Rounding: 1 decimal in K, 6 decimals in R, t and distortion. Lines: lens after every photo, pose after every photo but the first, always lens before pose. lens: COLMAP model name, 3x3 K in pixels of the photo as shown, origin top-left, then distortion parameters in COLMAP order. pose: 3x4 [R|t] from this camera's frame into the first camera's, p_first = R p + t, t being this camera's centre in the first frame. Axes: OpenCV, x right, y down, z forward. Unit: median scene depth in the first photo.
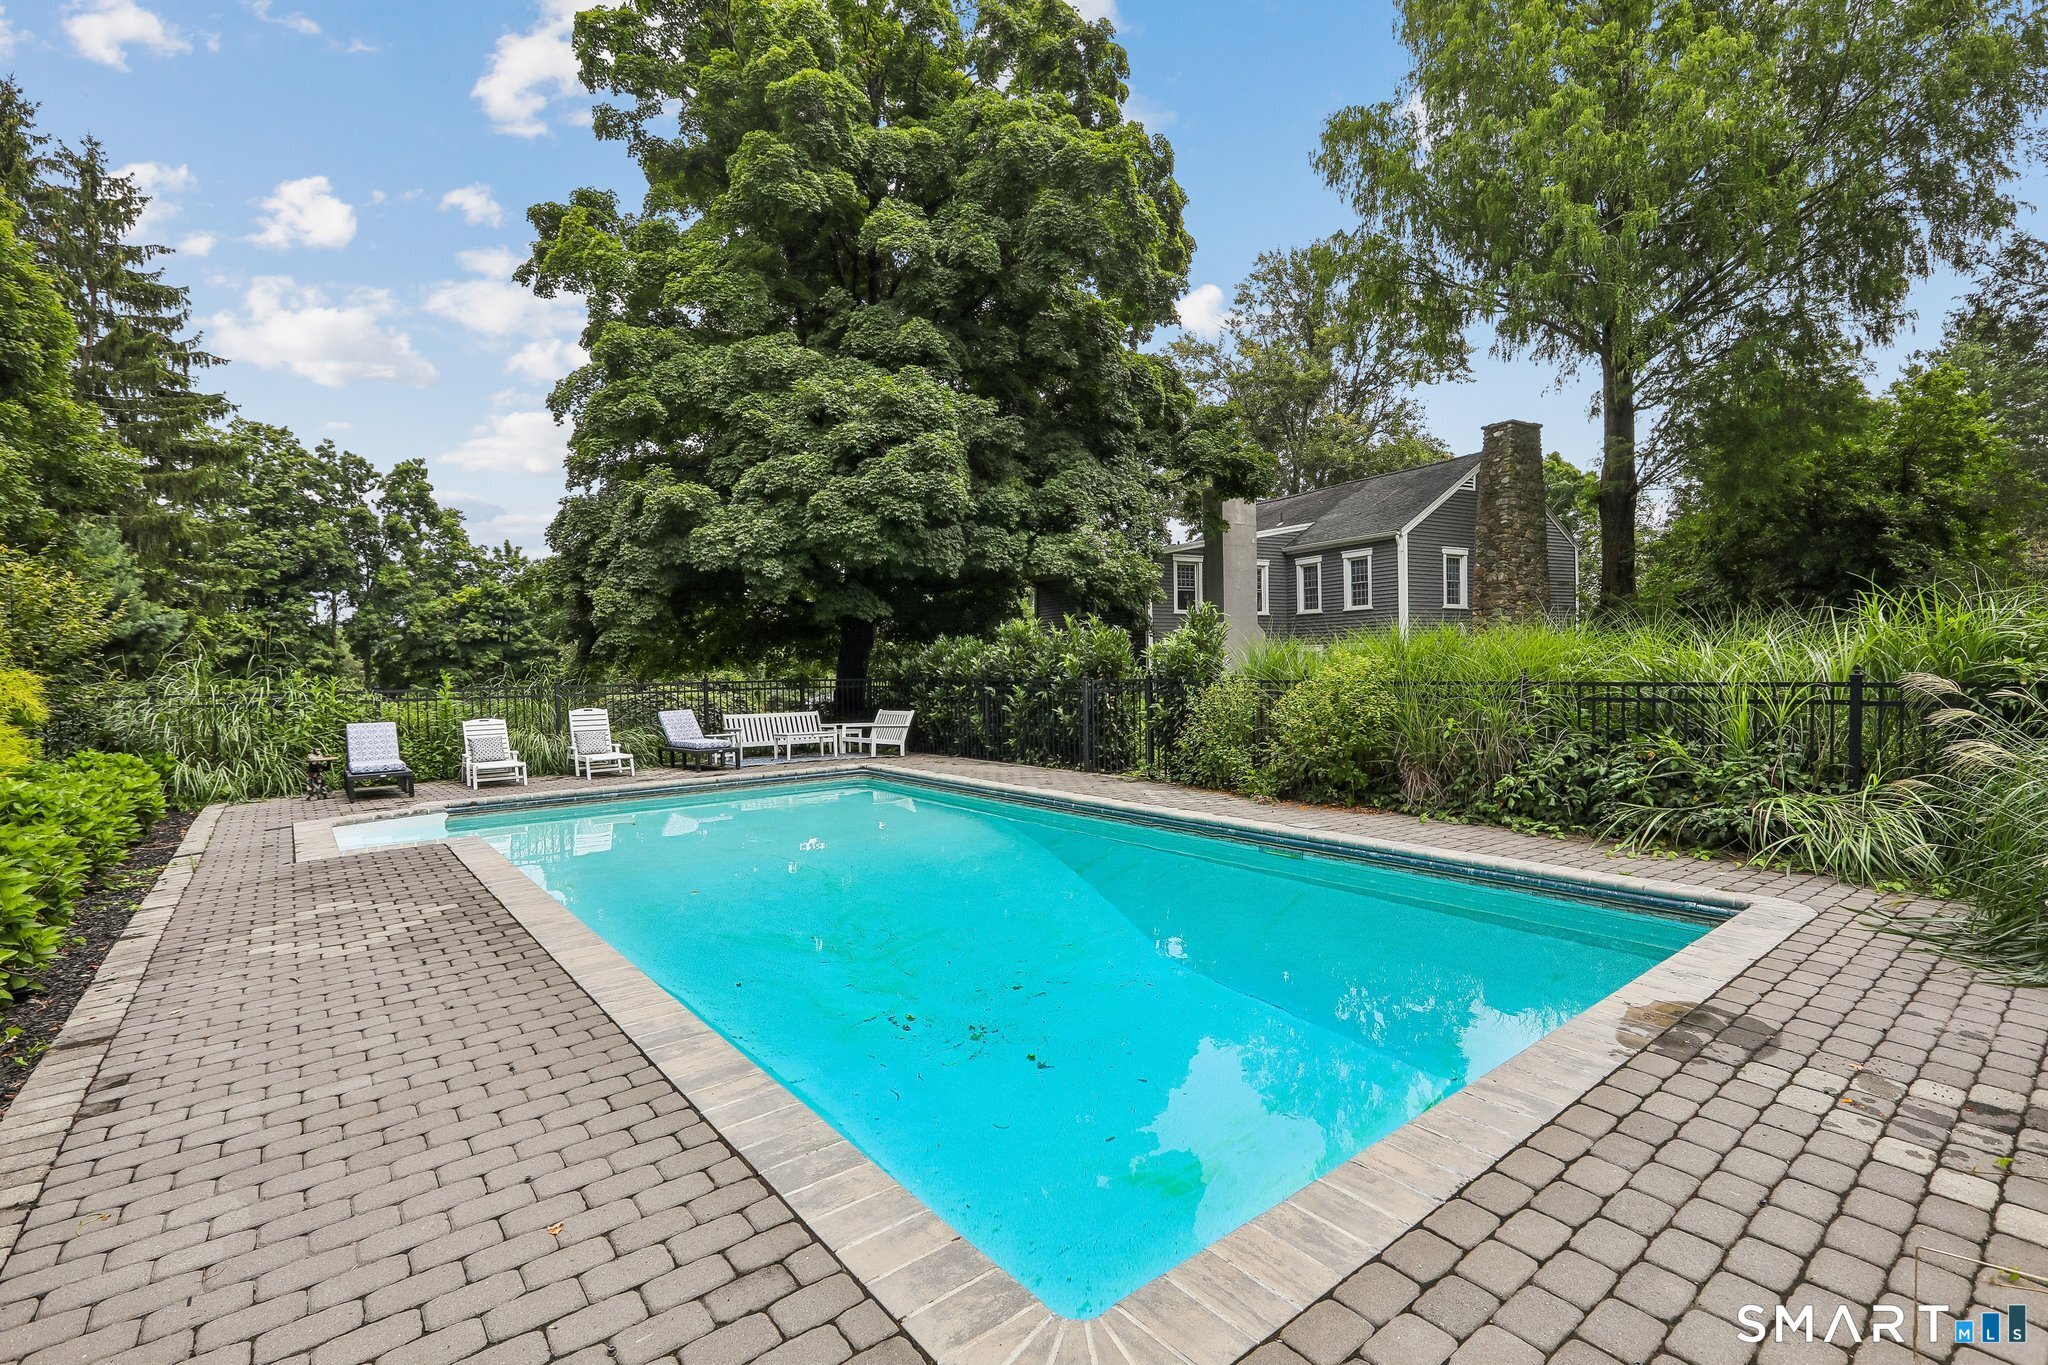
lens RADIAL K [[898.1, 0, 1024.0], [0, 898.1, 682.5], [0, 0, 1]] dist [-0.001214, -0.000274]
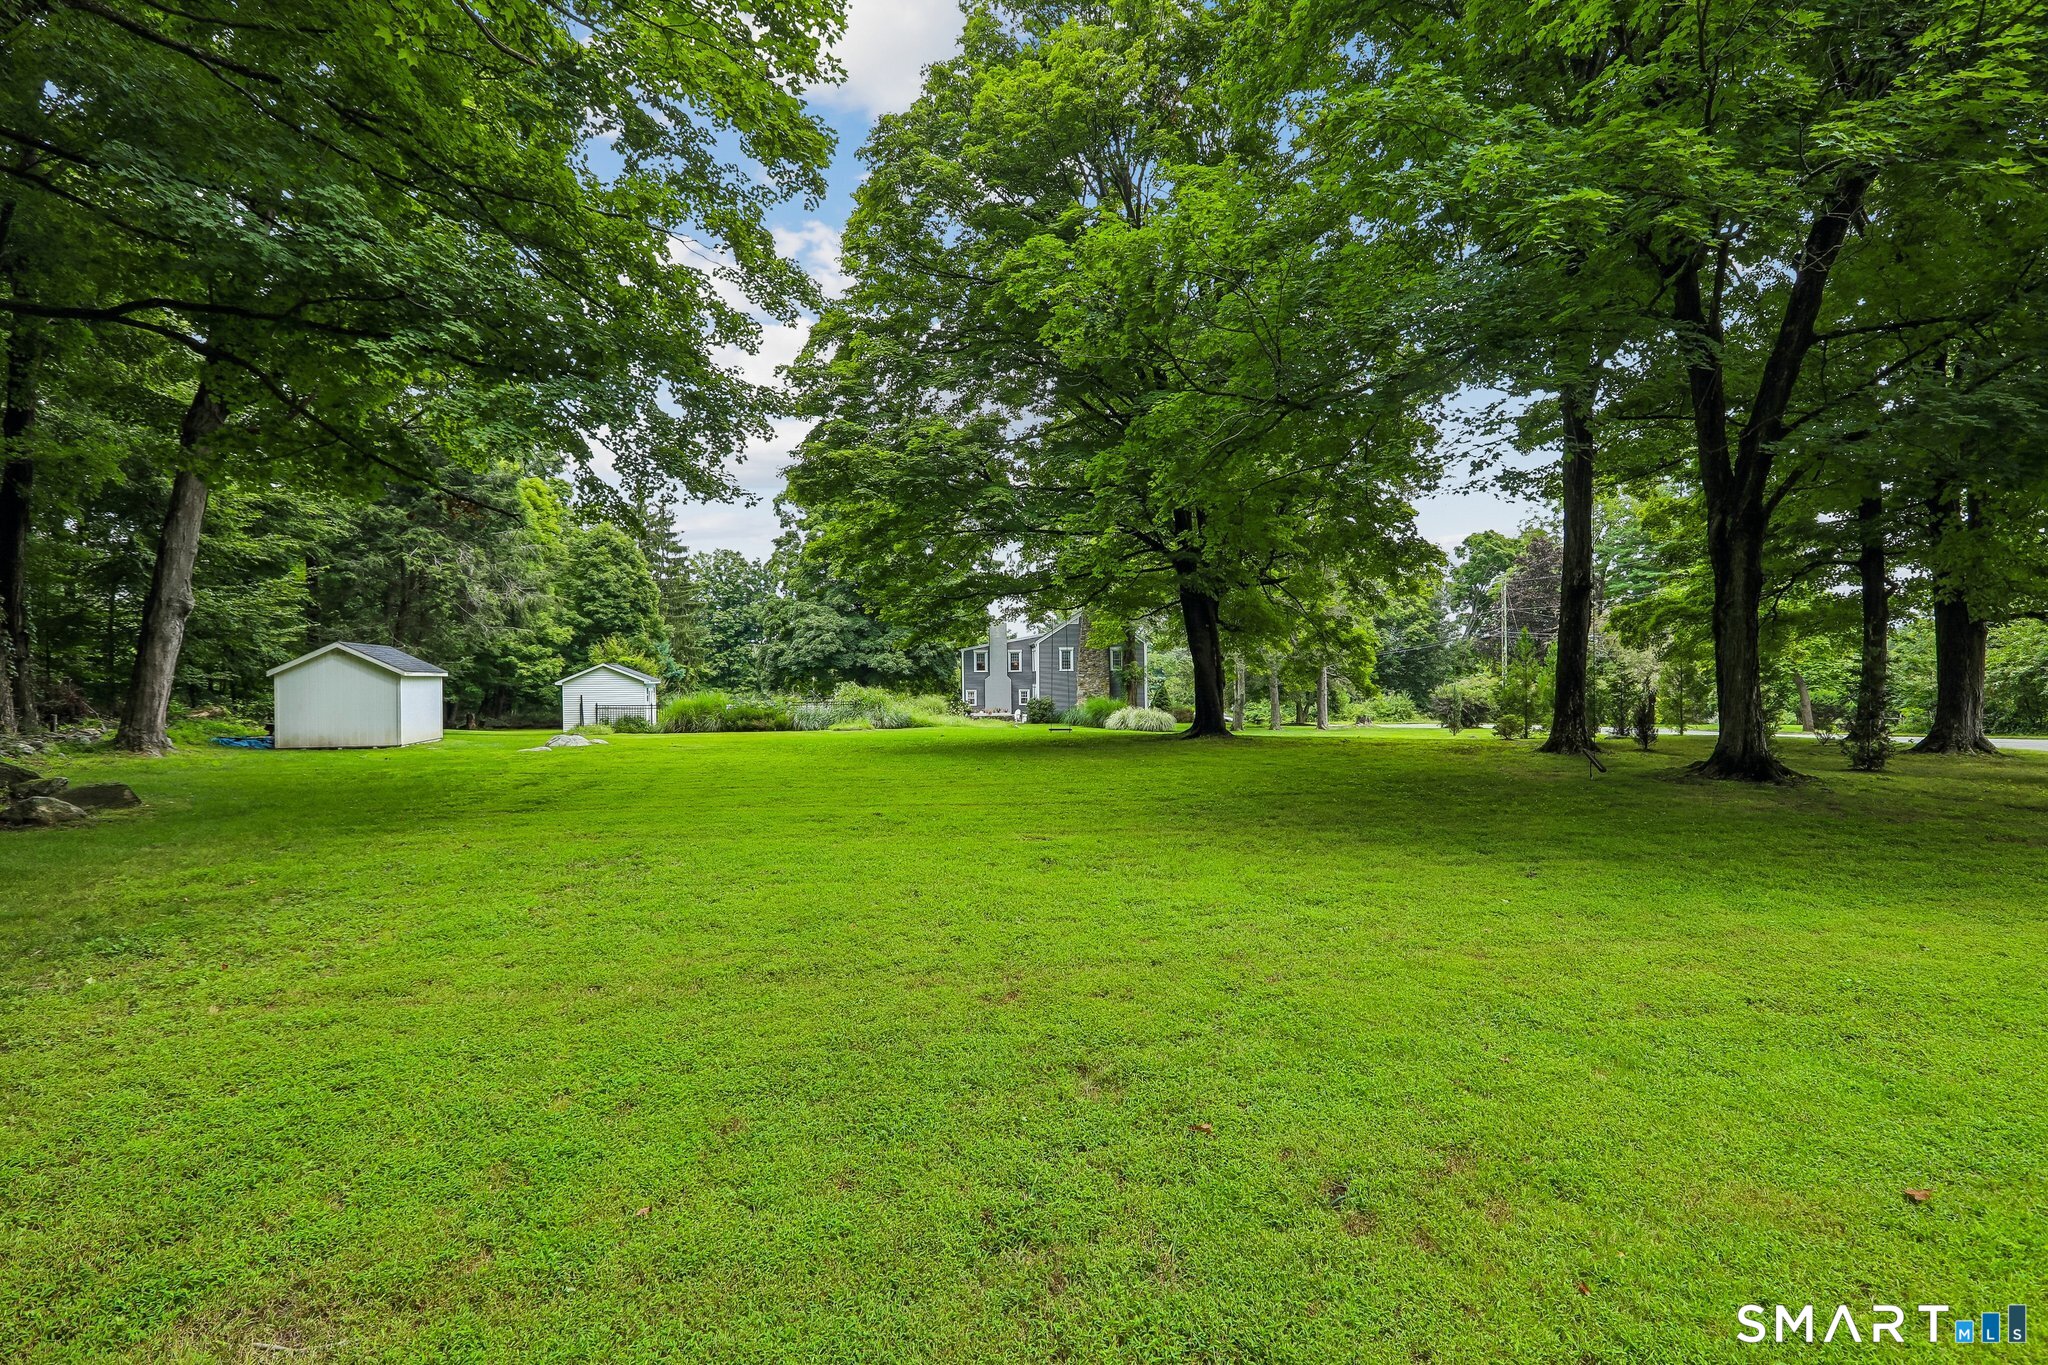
lens RADIAL K [[898.1, 0, 1024.0], [0, 898.1, 682.5], [0, 0, 1]] dist [-0.001214, -0.000274]
pose [[0.915270, 0.015196, -0.402554, 0.465071], [-0.020761, 0.999740, -0.009465, -0.010672], [0.402306, 0.017020, 0.915347, -0.454920]]
